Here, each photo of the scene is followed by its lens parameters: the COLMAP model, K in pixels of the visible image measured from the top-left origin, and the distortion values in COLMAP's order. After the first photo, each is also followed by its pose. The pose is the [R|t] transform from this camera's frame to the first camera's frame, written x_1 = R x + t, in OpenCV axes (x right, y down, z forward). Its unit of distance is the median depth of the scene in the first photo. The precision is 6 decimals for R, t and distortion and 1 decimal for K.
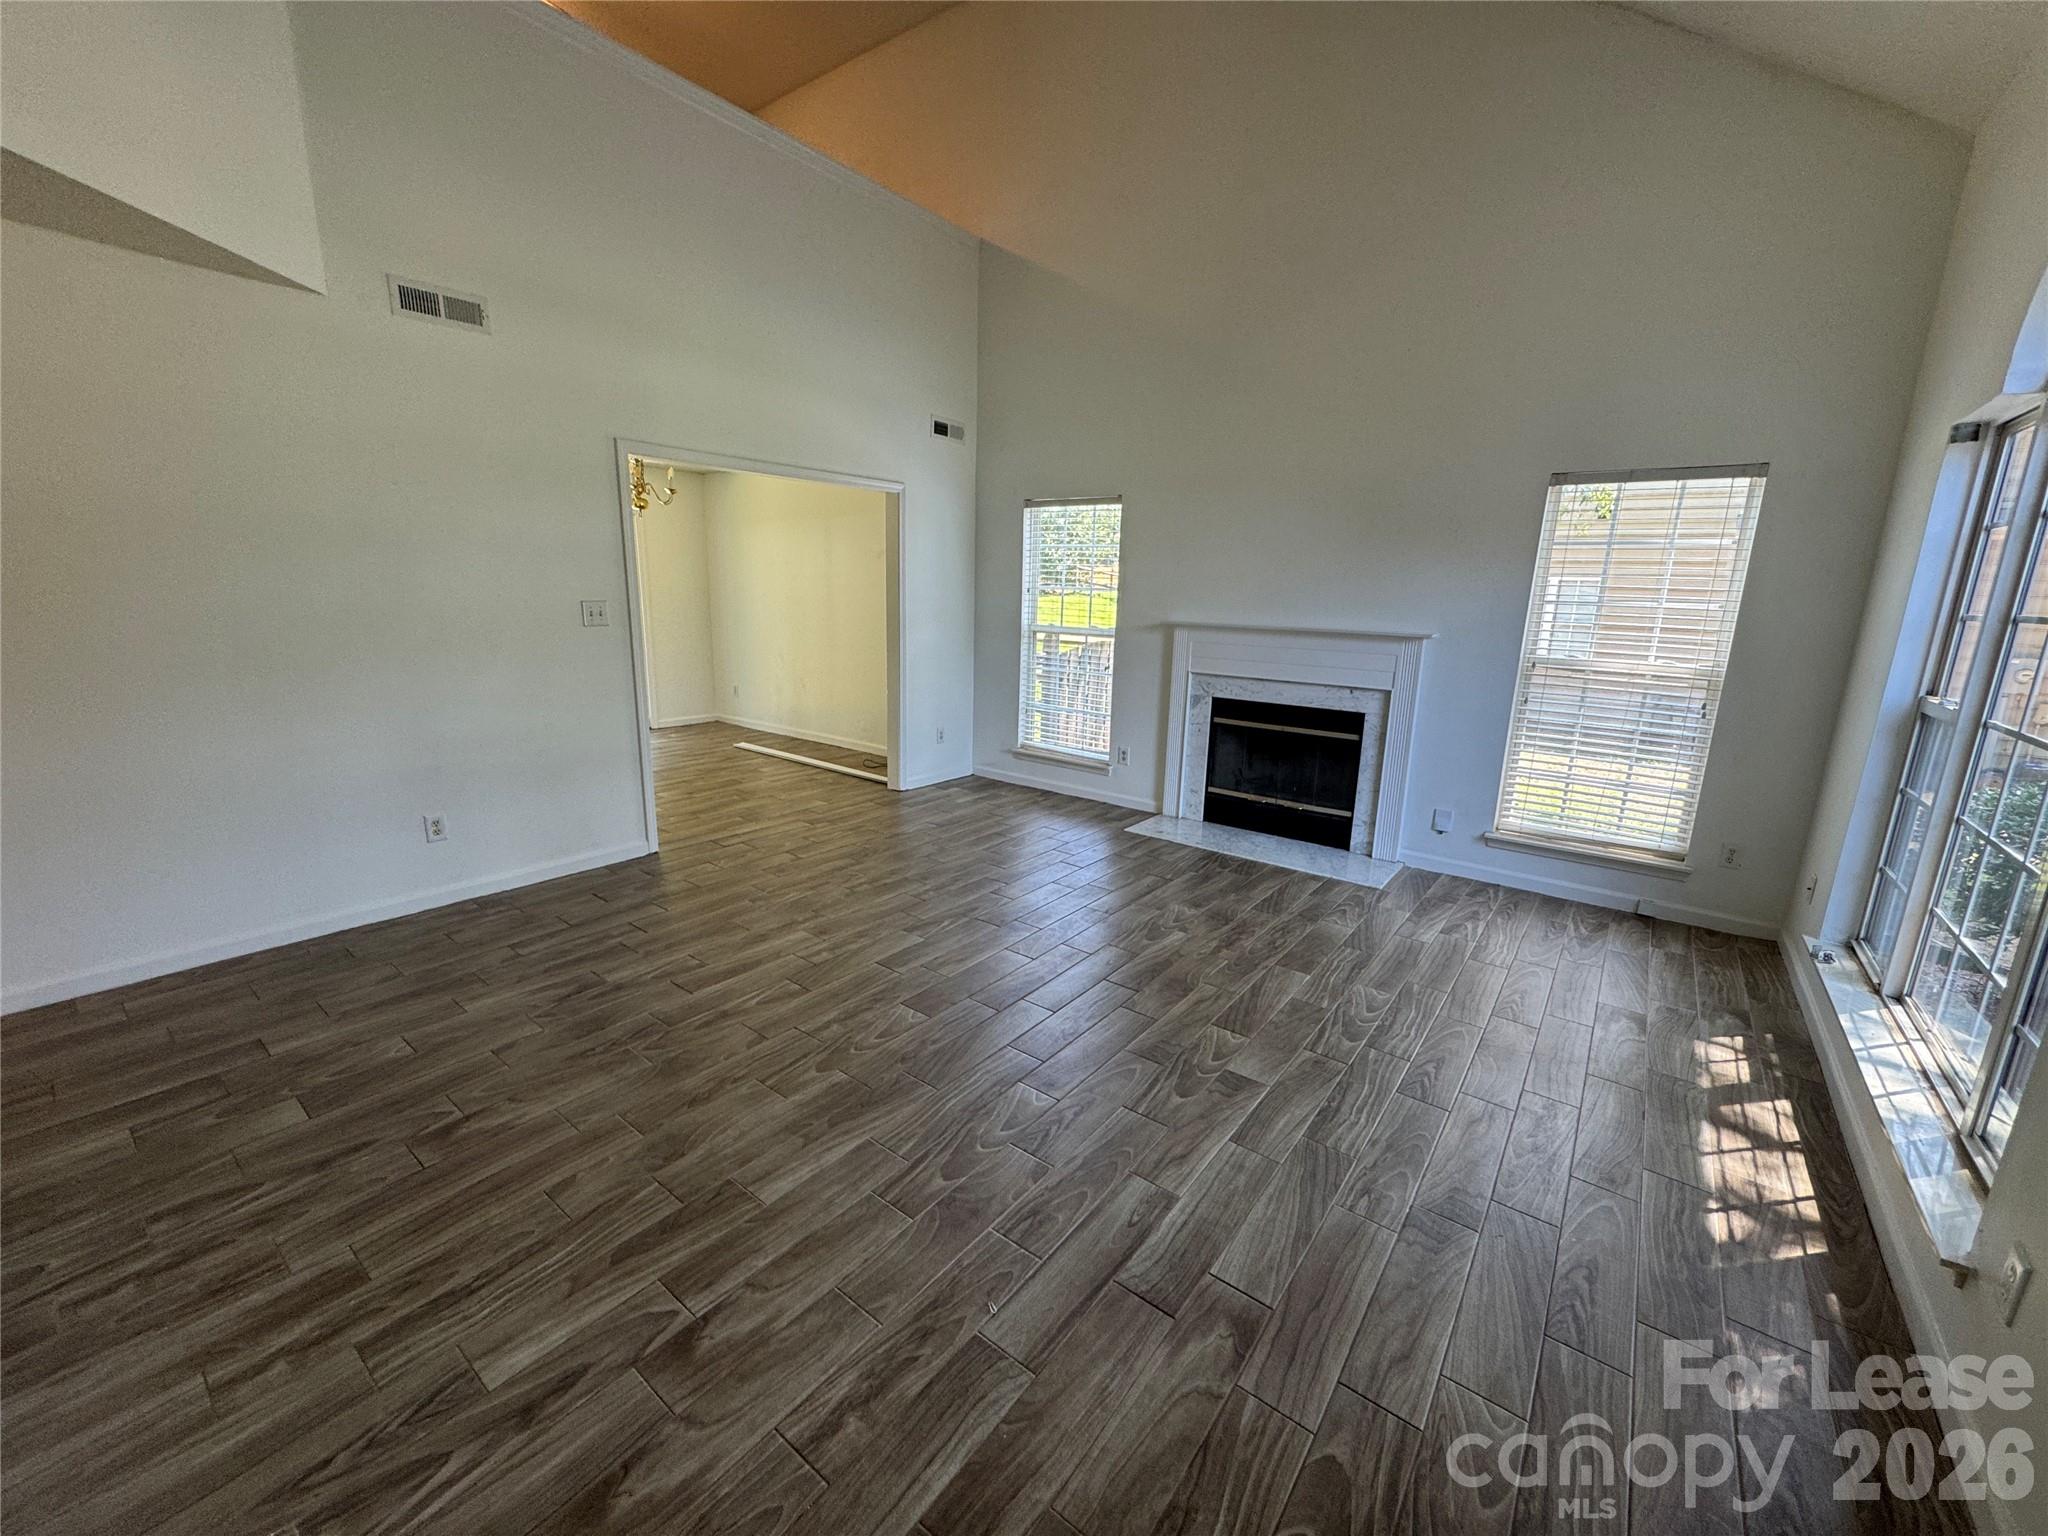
lens RADIAL K [[818.2, 0, 1021.1], [0, 818.2, 766.6], [0, 0, 1]] dist [-0.003758, 0.000240]
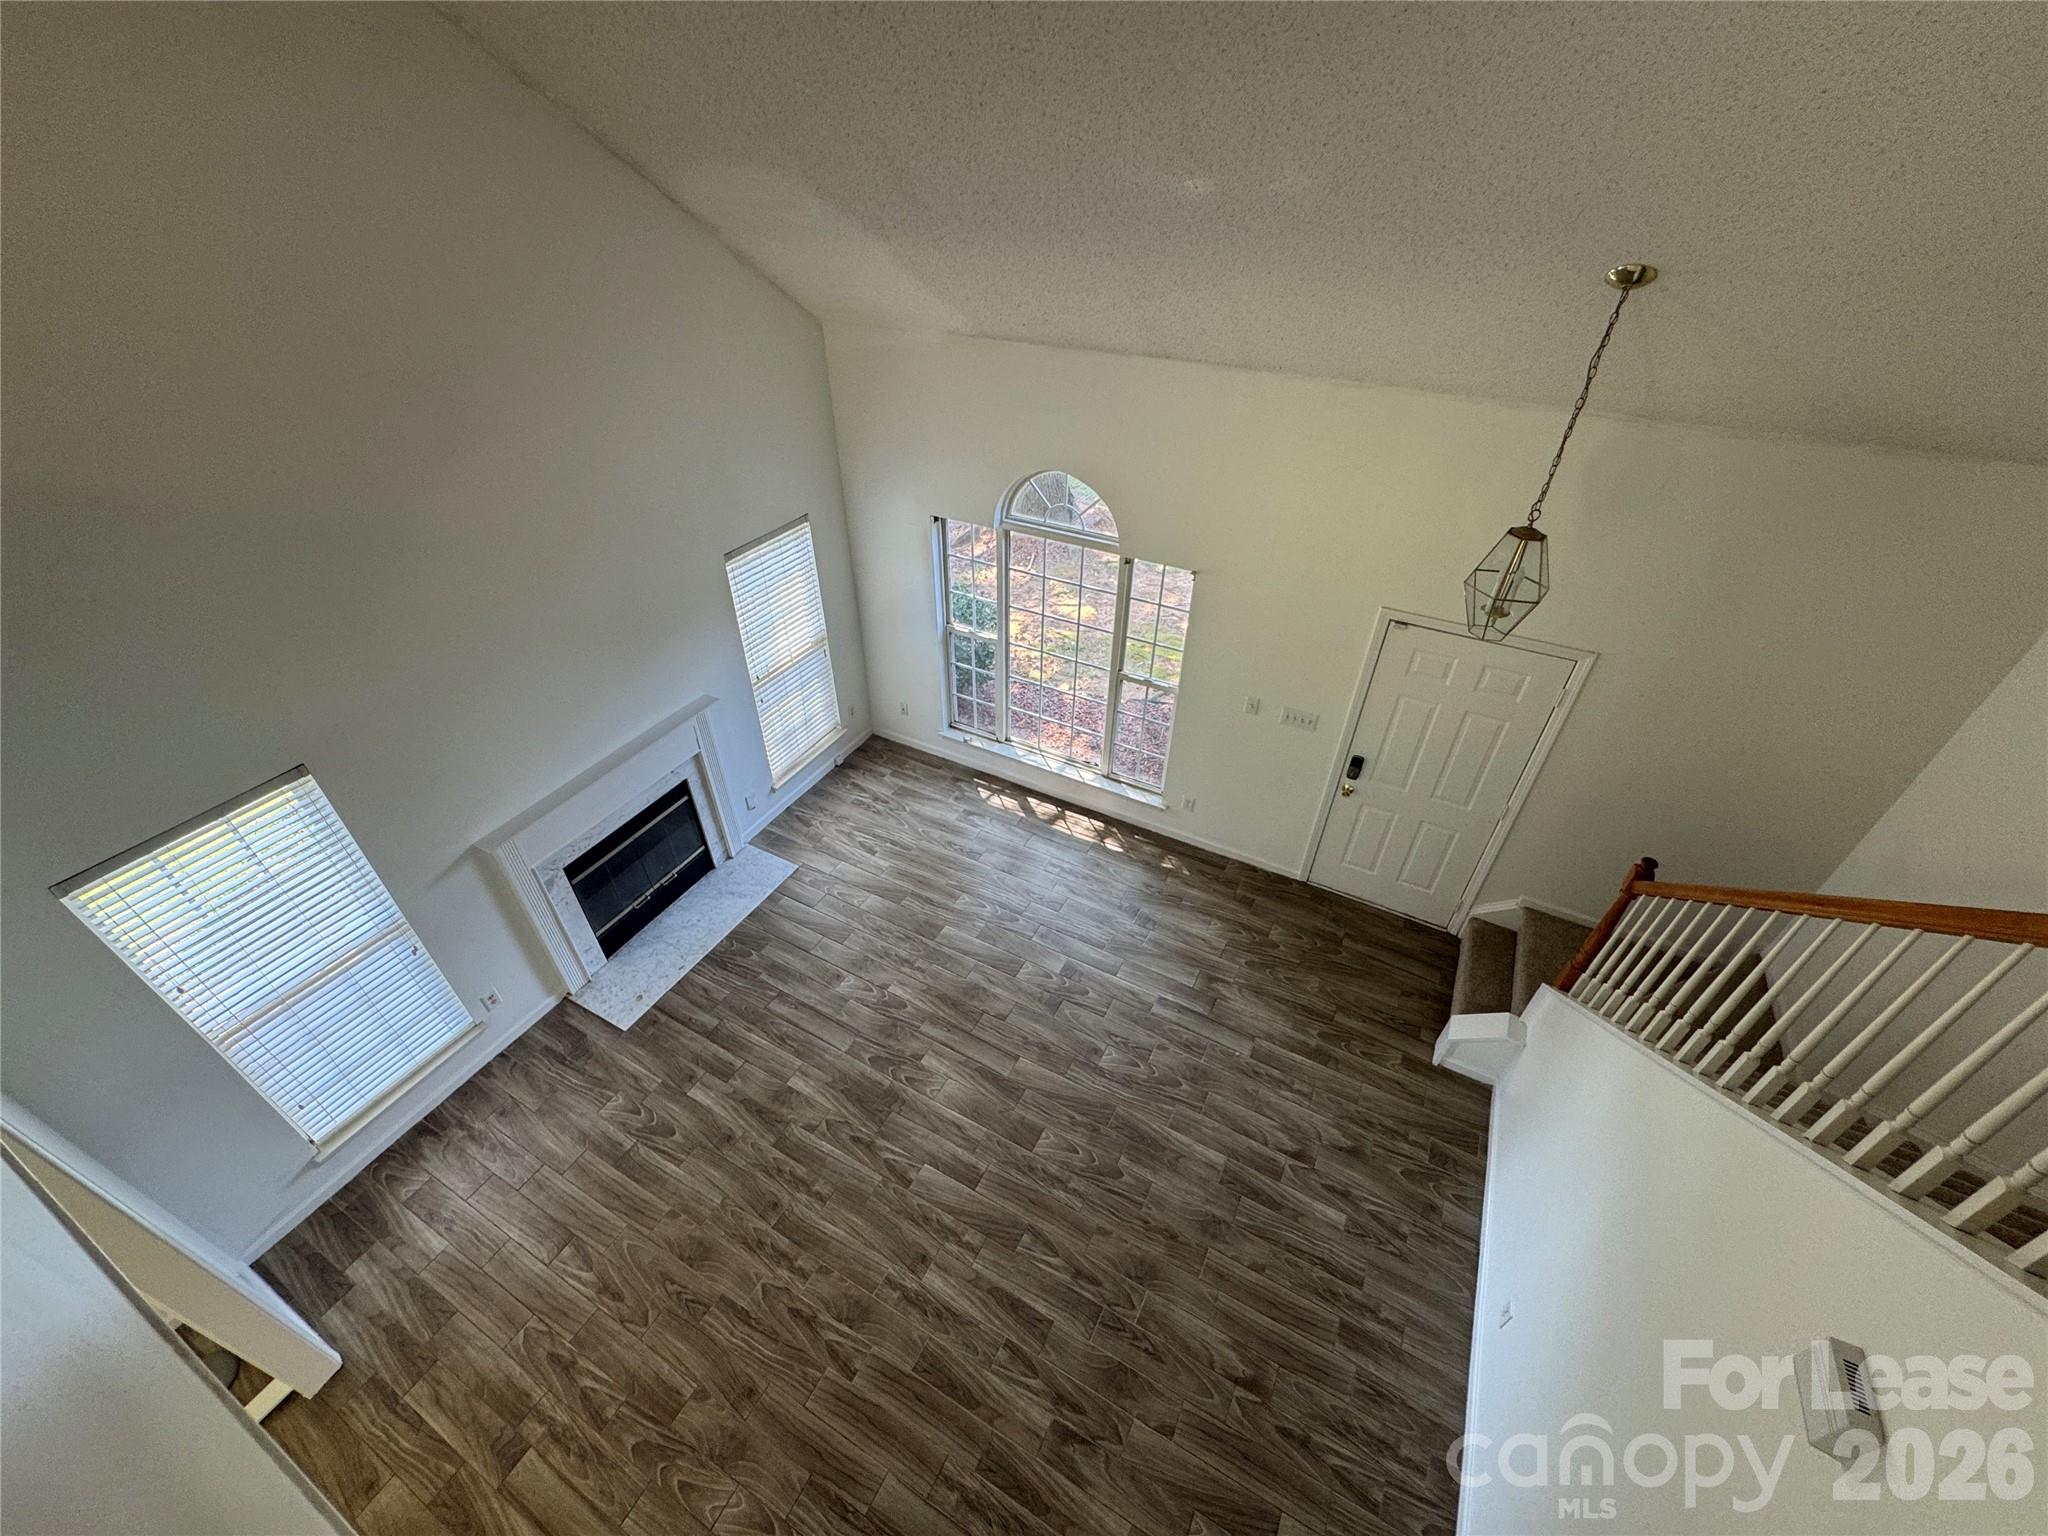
lens RADIAL K [[818.2, 0, 1023.2], [0, 818.2, 765.3], [0, 0, 1]] dist [-0.003758, 0.000240]
pose [[-0.164462, -0.626705, 0.761704, -1.009956], [0.198879, 0.735292, 0.647914, -1.417784], [-0.966126, 0.258044, 0.003710, 1.039123]]
